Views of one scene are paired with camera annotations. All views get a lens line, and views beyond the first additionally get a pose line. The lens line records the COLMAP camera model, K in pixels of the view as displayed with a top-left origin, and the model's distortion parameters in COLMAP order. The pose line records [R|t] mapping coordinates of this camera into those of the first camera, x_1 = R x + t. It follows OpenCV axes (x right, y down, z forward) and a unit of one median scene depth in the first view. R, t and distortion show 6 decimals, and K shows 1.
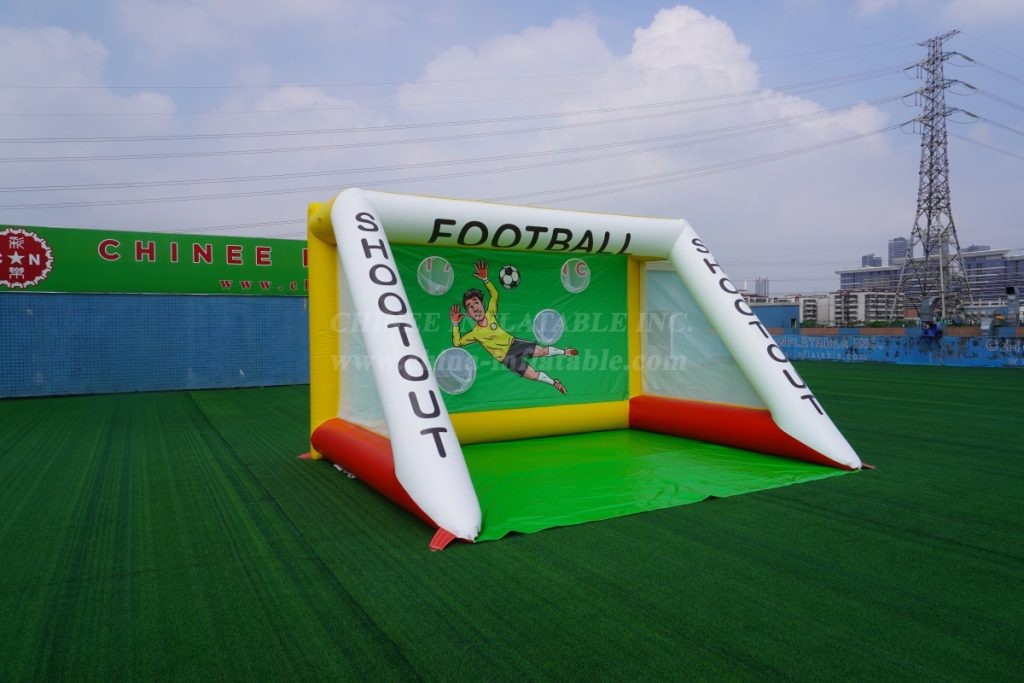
lens RADIAL K [[685.3, 0, 514.2], [0, 685.3, 329.2], [0, 0, 1]] dist [-0.012608, -0.000160]
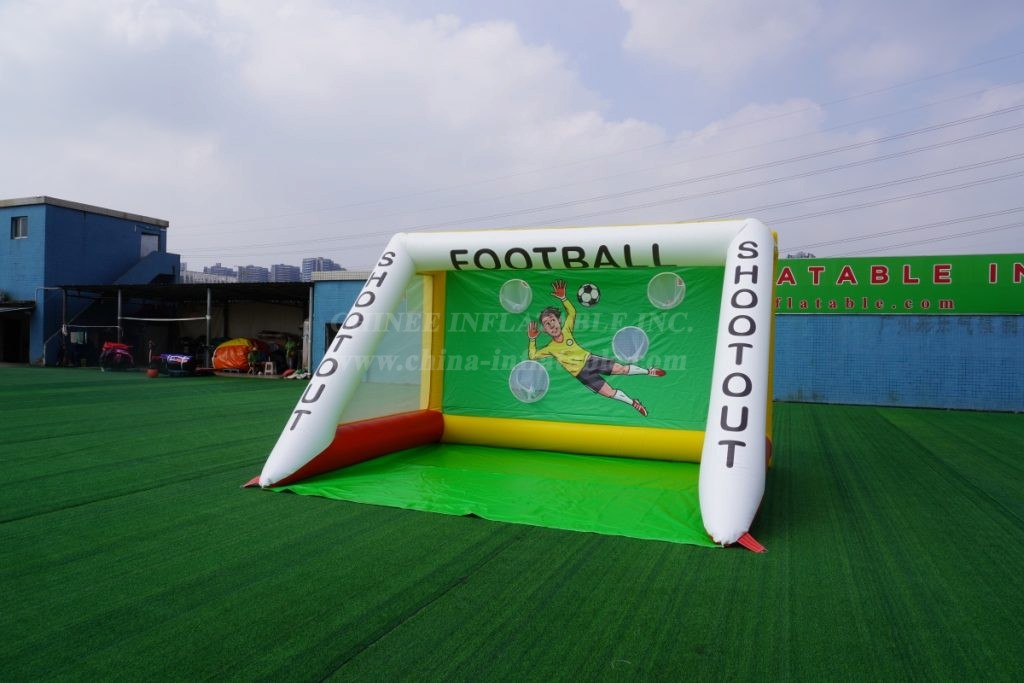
lens RADIAL K [[680.5, 0, 517.5], [0, 680.5, 341.1], [0, 0, 1]] dist [-0.054824, -0.000174]
pose [[0.625714, 0.025785, -0.779626, 0.718791], [-0.028426, 0.999543, 0.010244, -0.014095], [0.779534, 0.015752, 0.626161, 0.278493]]
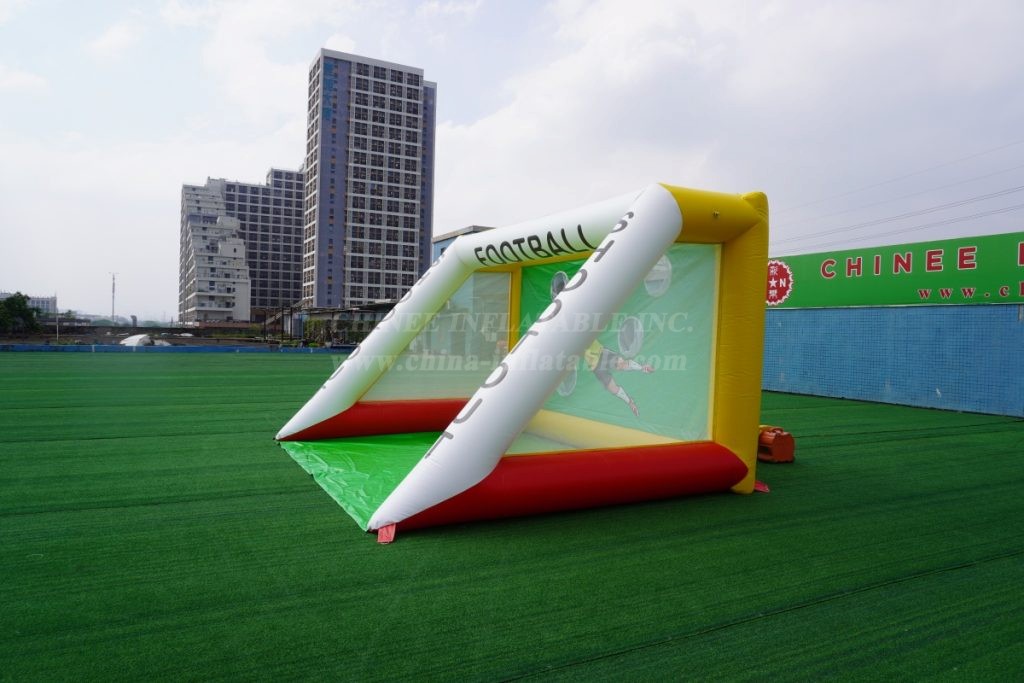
lens RADIAL K [[685.3, 0, 514.2], [0, 685.3, 329.2], [0, 0, 1]] dist [-0.012608, -0.000160]
pose [[-0.026977, 0.003653, -0.999629, 0.952979], [-0.028228, 0.999592, 0.004415, -0.013094], [0.999237, 0.028336, -0.026863, 0.896881]]
